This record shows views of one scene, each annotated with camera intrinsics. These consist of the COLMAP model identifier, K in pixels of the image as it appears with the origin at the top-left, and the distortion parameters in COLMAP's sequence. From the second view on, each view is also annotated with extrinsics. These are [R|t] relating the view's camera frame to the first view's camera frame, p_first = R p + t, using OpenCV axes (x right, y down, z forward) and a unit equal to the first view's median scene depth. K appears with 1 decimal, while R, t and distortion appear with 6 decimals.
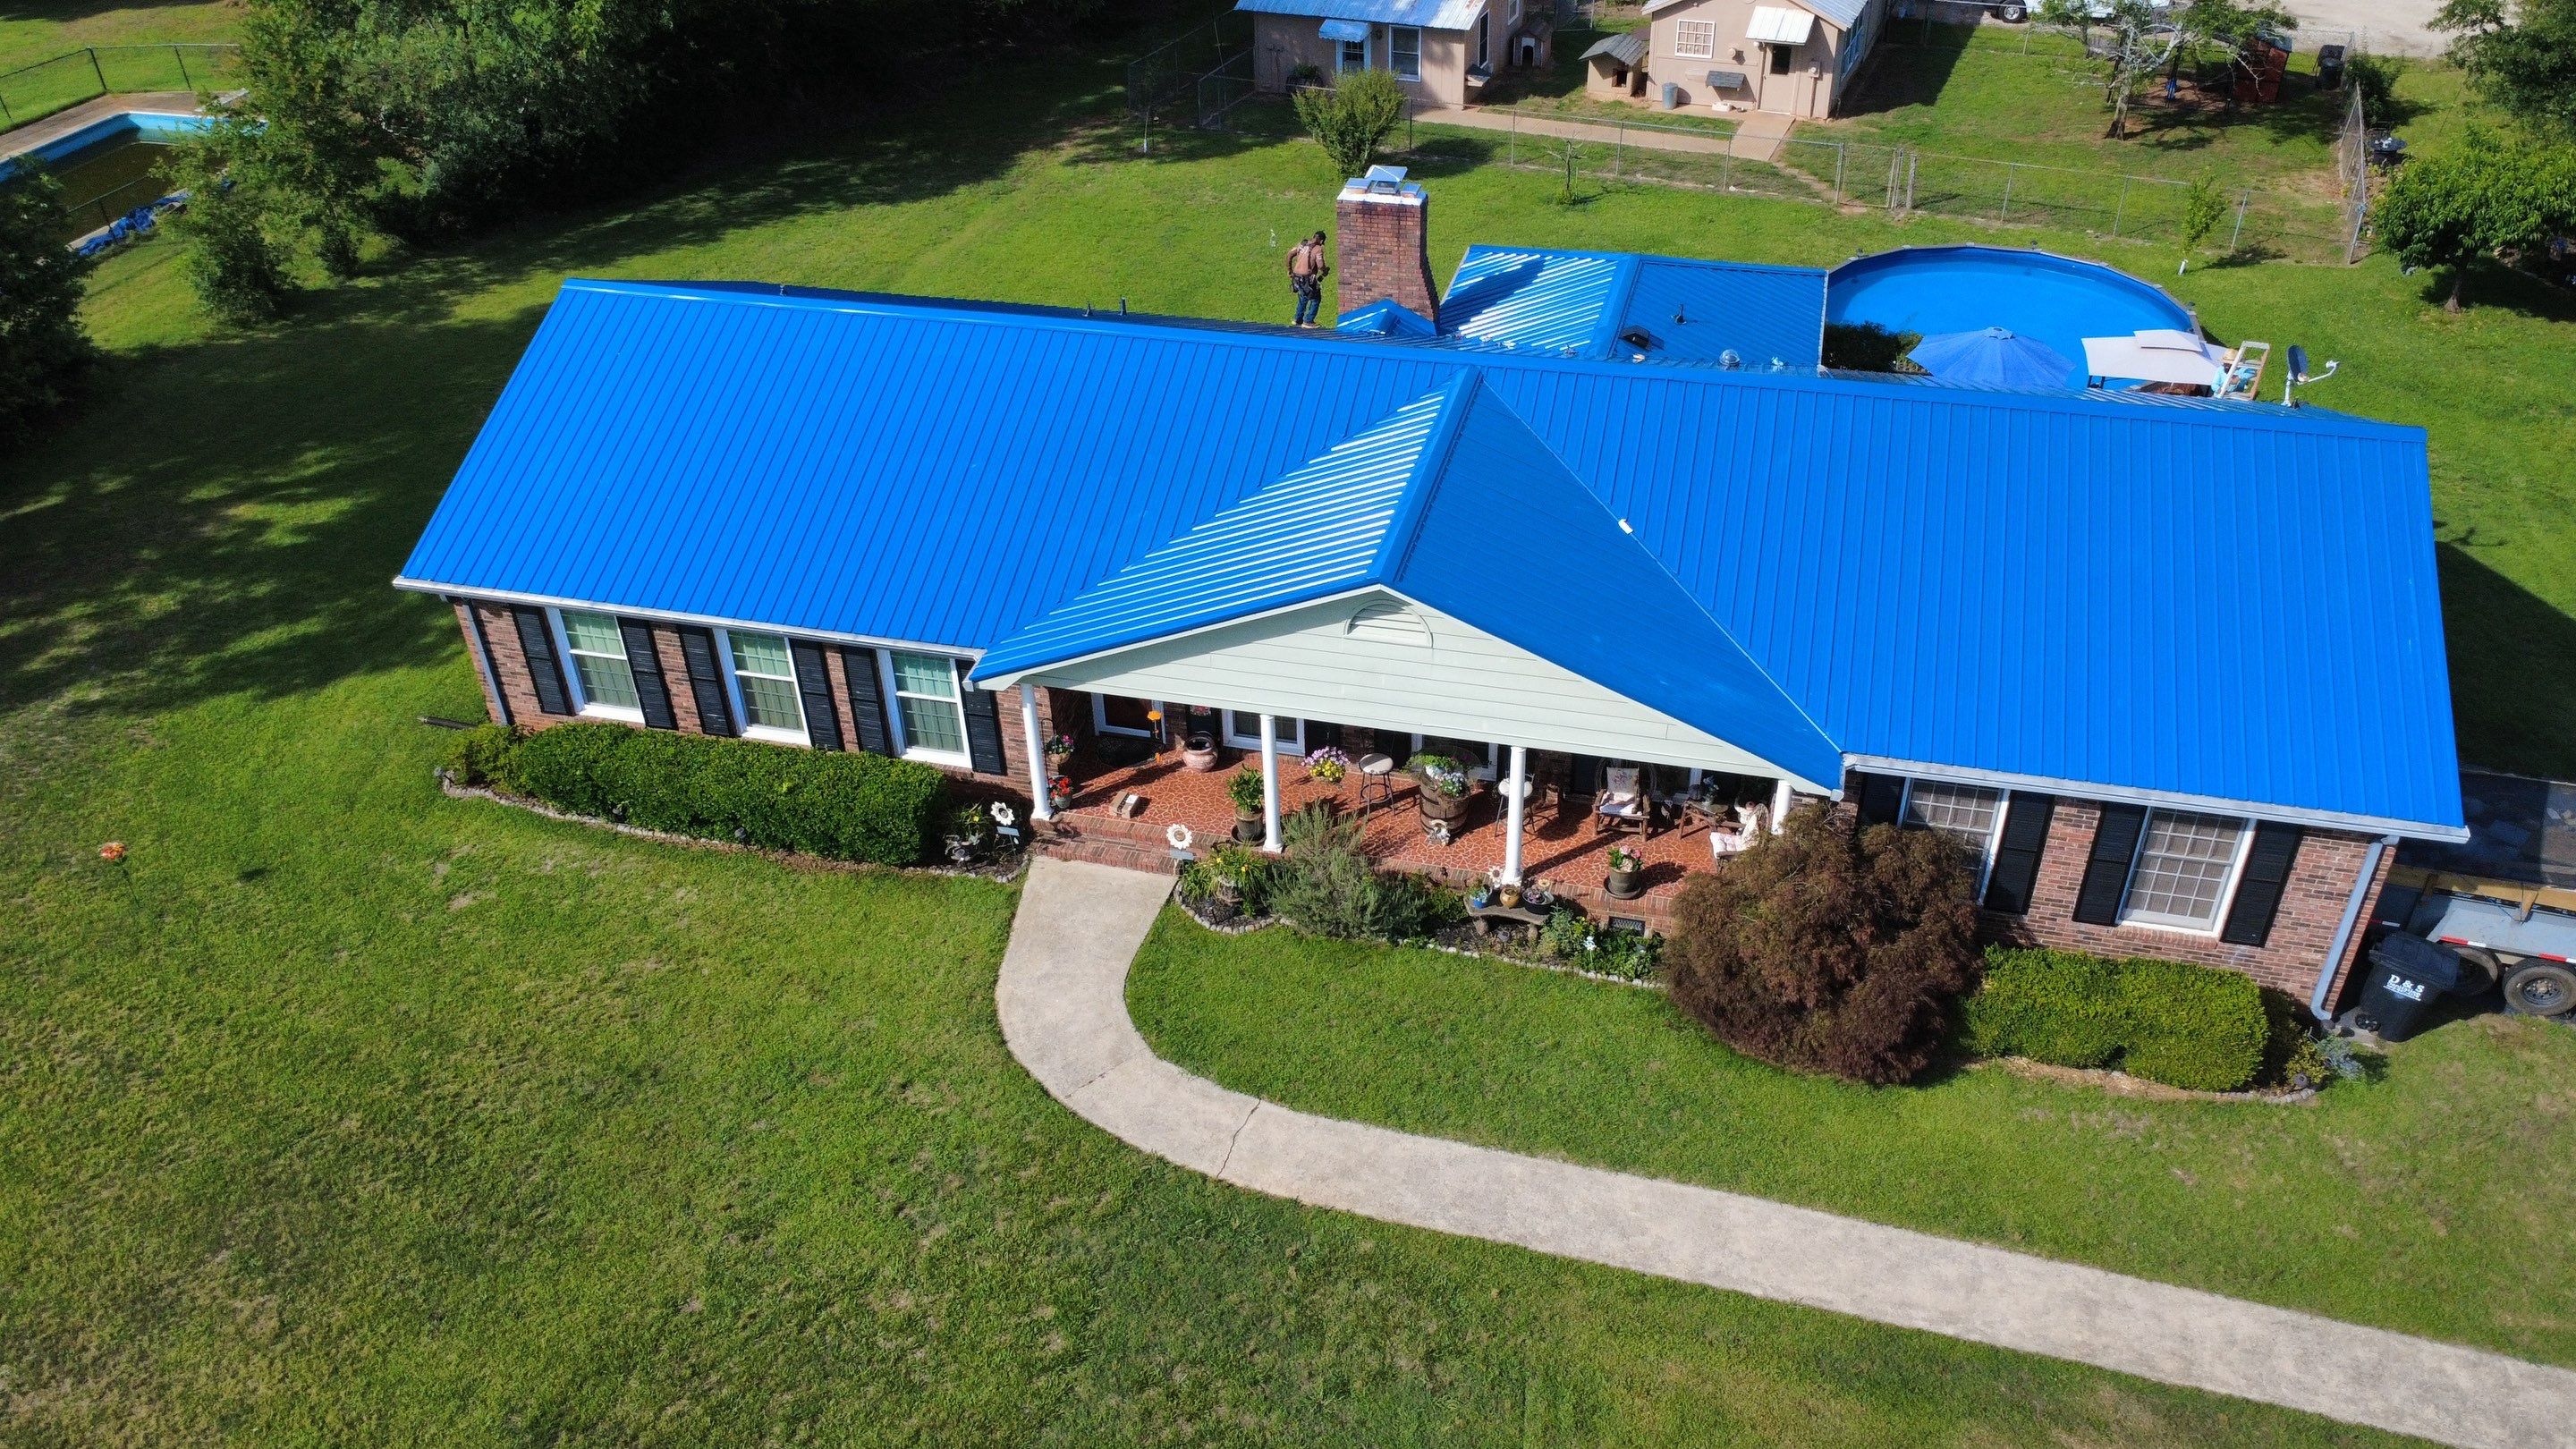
lens RADIAL K [[1921.5, 0, 1288.0], [0, 1921.5, 724.5], [0, 0, 1]] dist [-0.000370, 0.004336]
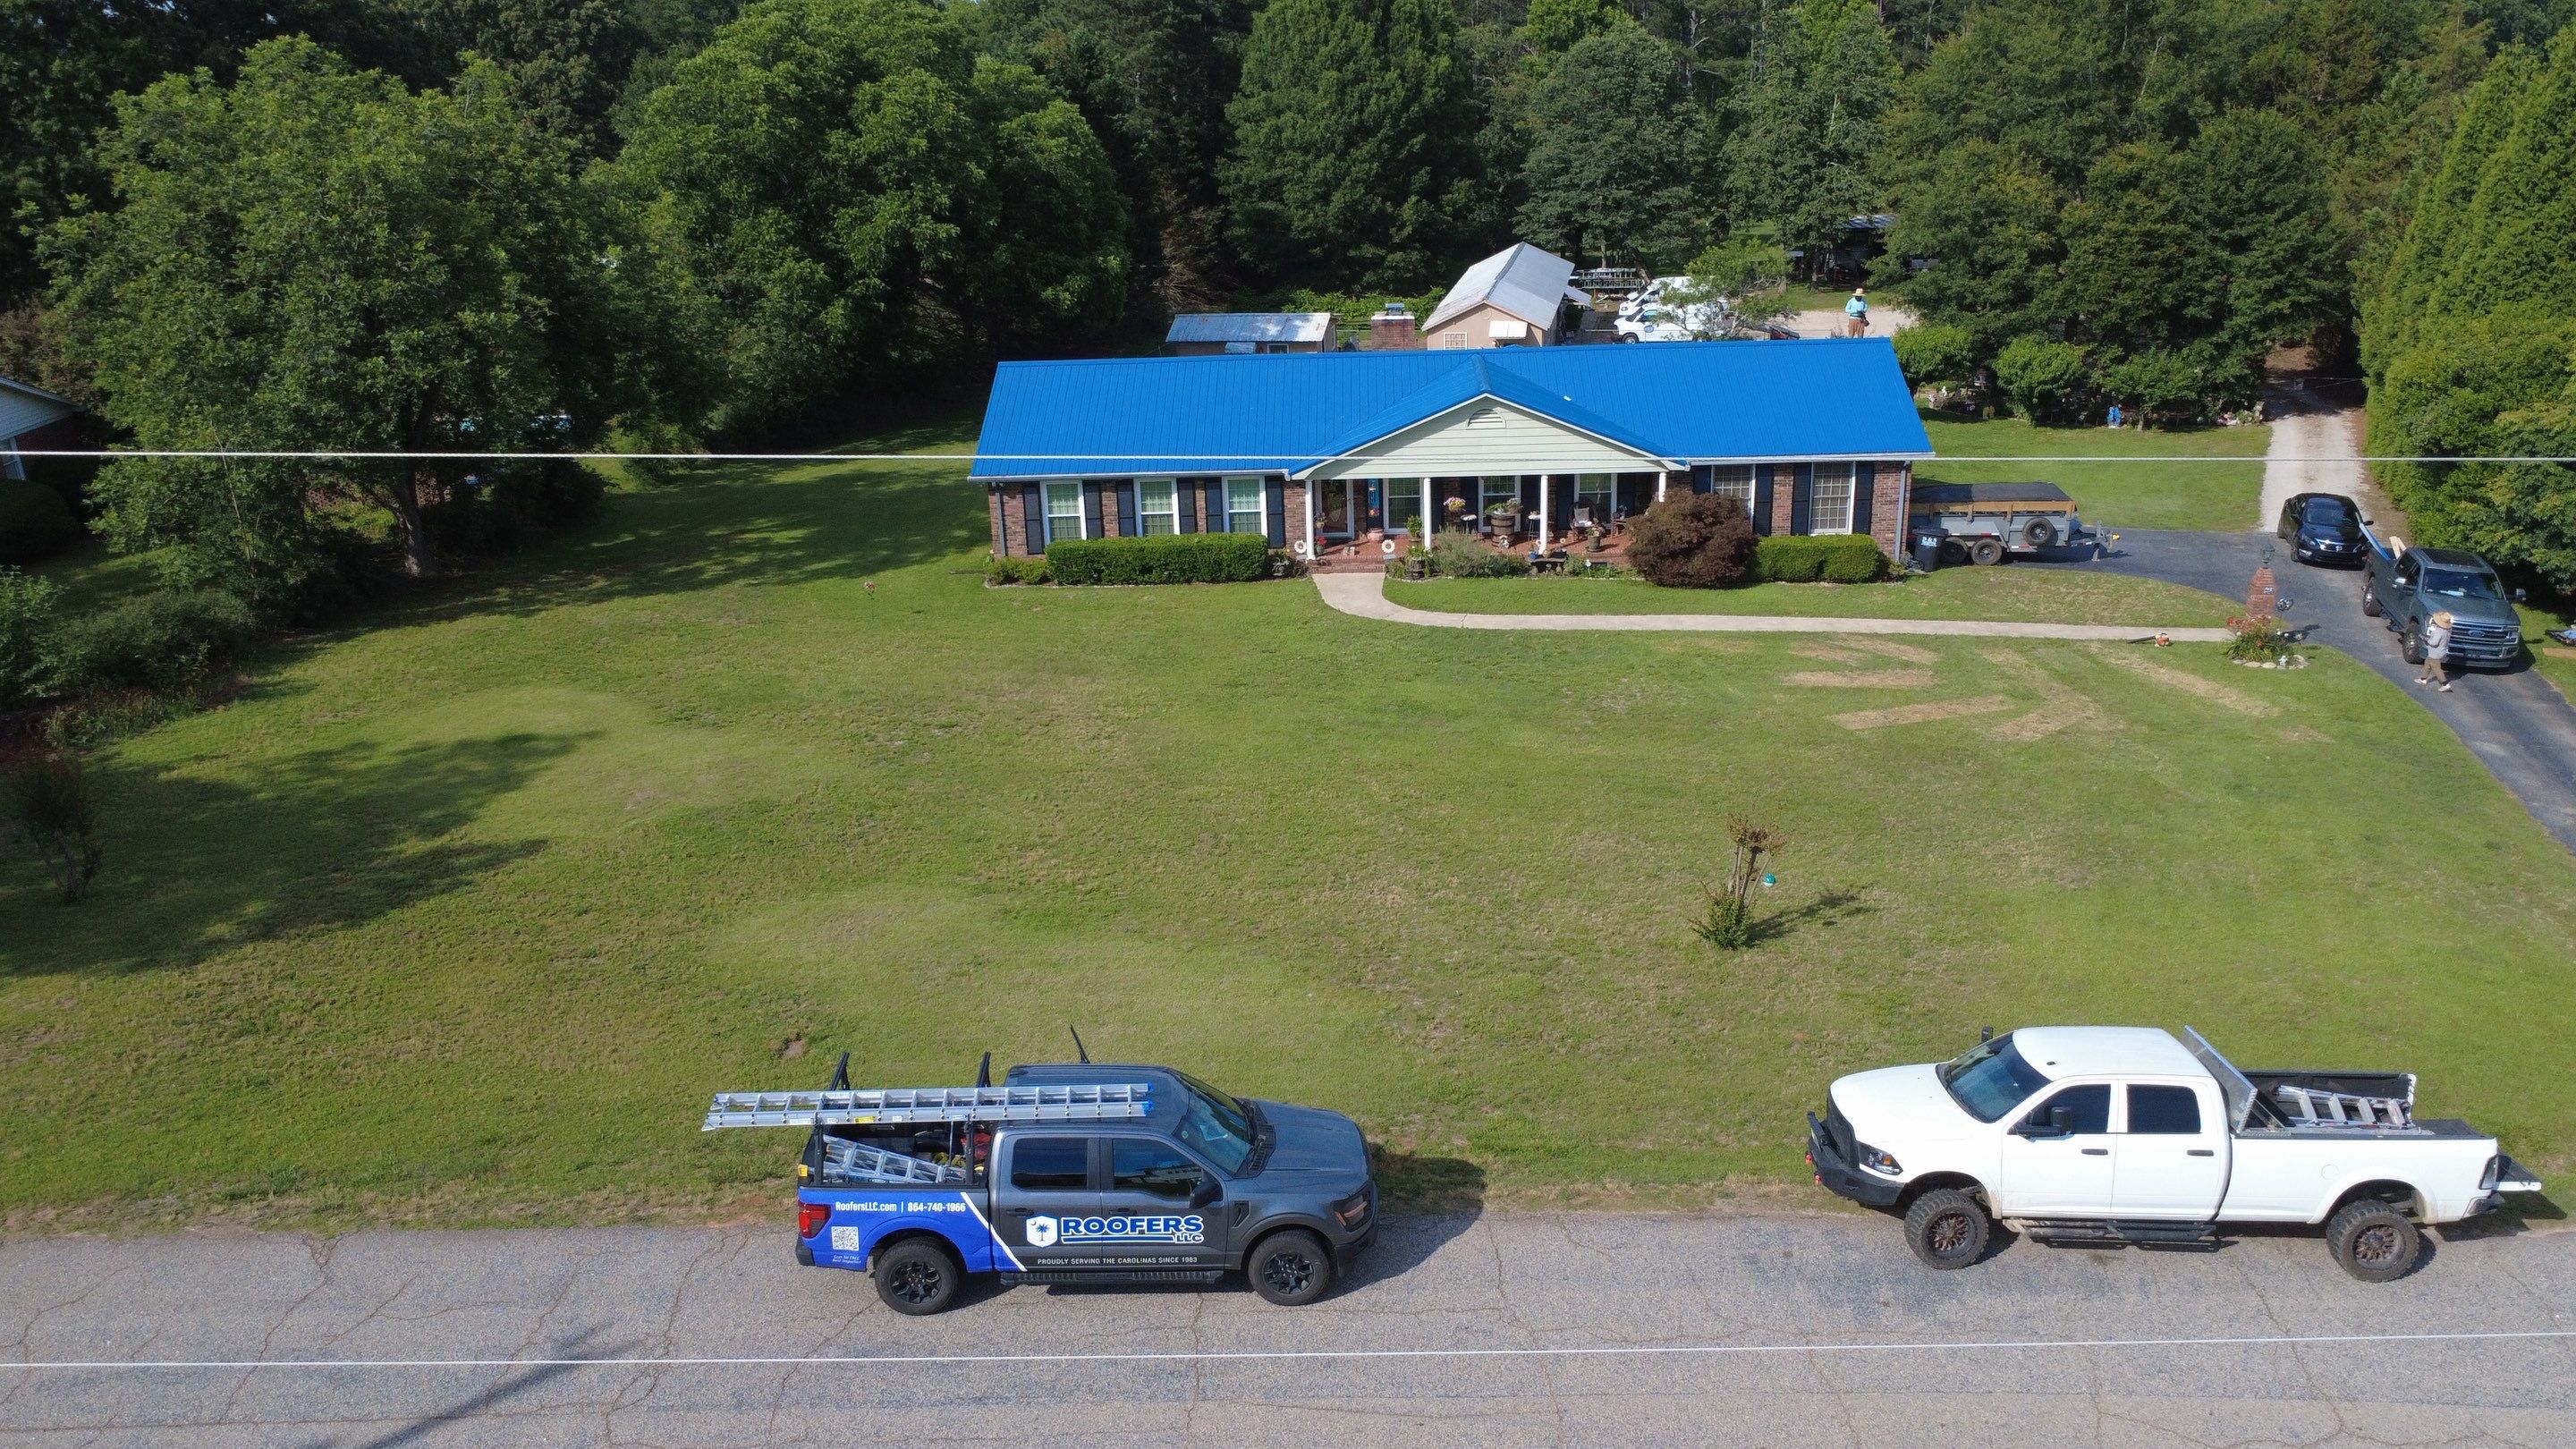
lens RADIAL K [[1921.5, 0, 1288.0], [0, 1921.5, 724.5], [0, 0, 1]] dist [-0.000370, 0.004336]
pose [[0.978141, -0.076334, 0.193426, -0.627689], [0.125330, 0.958662, -0.255459, 0.823474], [-0.165930, 0.274117, 0.947274, -0.987527]]
